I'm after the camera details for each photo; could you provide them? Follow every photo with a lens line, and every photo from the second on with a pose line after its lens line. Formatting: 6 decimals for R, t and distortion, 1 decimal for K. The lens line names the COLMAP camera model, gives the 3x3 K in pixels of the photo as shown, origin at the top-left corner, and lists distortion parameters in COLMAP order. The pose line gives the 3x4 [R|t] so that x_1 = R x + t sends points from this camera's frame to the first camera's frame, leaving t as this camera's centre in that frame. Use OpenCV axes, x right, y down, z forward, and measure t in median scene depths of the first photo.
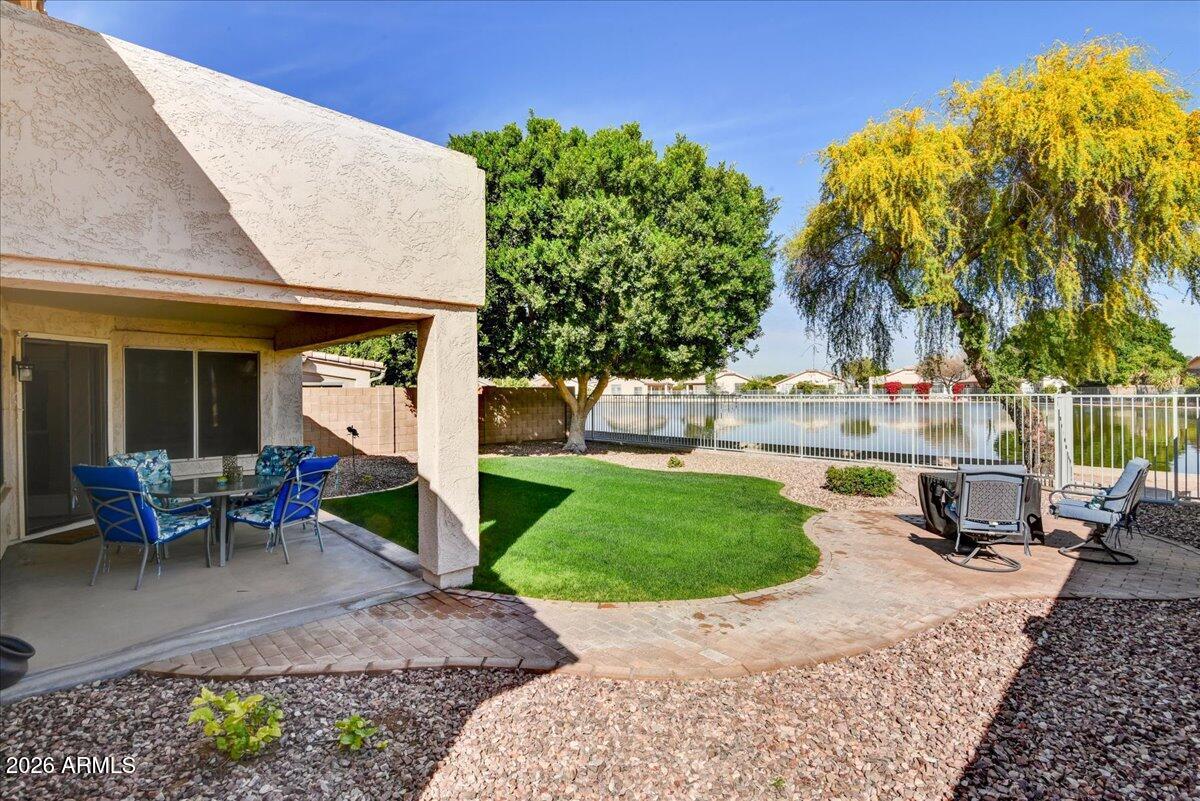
lens RADIAL K [[568.1, 0, 592.6], [0, 568.1, 397.4], [0, 0, 1]] dist [0.000686, -0.003026]
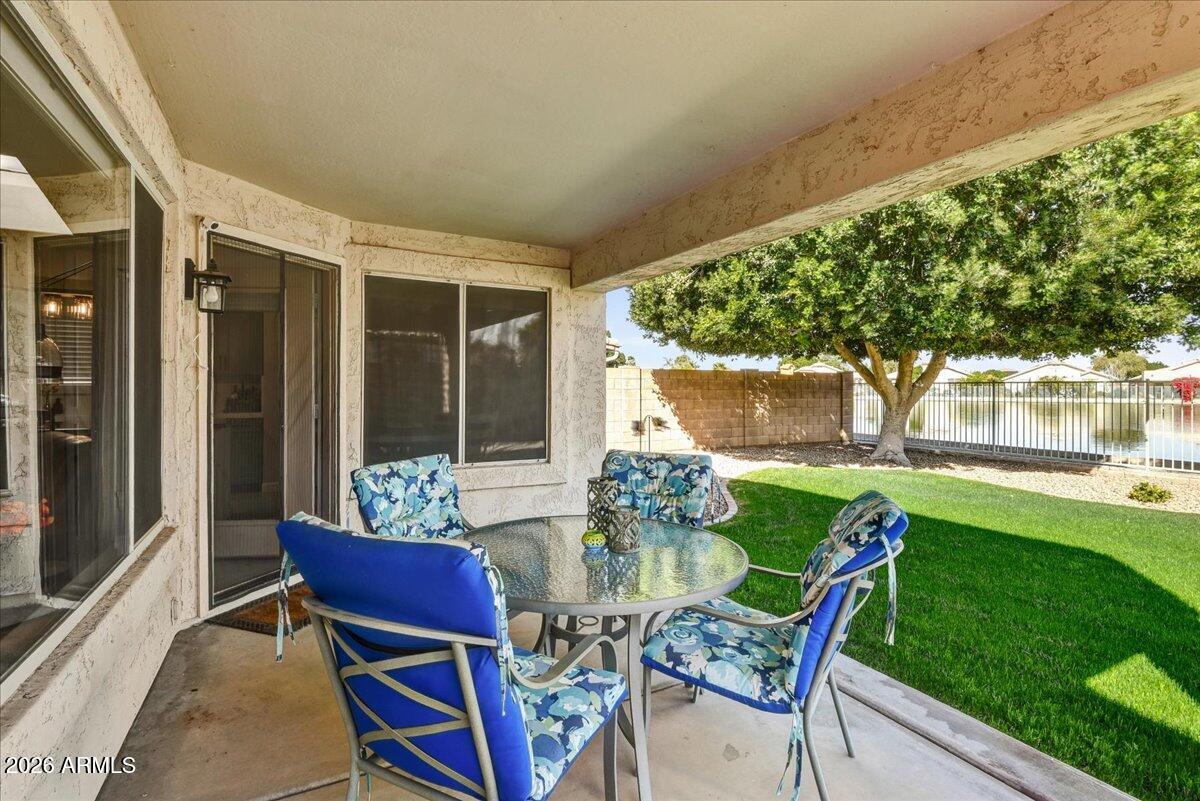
lens RADIAL K [[568.1, 0, 595.1], [0, 568.1, 393.9], [0, 0, 1]] dist [0.000686, -0.003026]
pose [[0.967943, 0.014531, -0.250748, -0.431100], [-0.014422, 0.999893, 0.002272, 0.031645], [0.250754, 0.001417, 0.968050, 0.475614]]
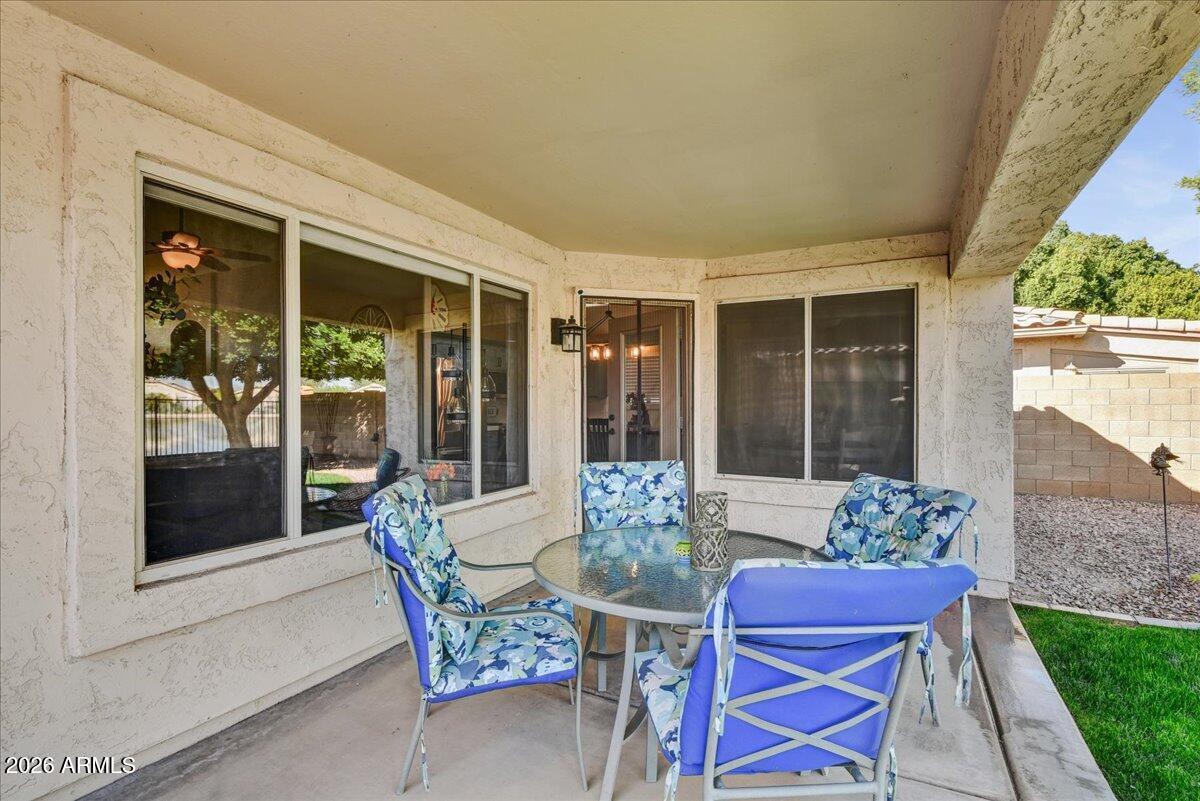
lens RADIAL K [[568.1, 0, 607.9], [0, 568.1, 404.4], [0, 0, 1]] dist [0.000686, -0.003026]
pose [[0.343449, 0.005746, -0.939154, -0.227281], [-0.010637, 0.999941, 0.002228, 0.031486], [0.939111, 0.009224, 0.343490, 0.630440]]
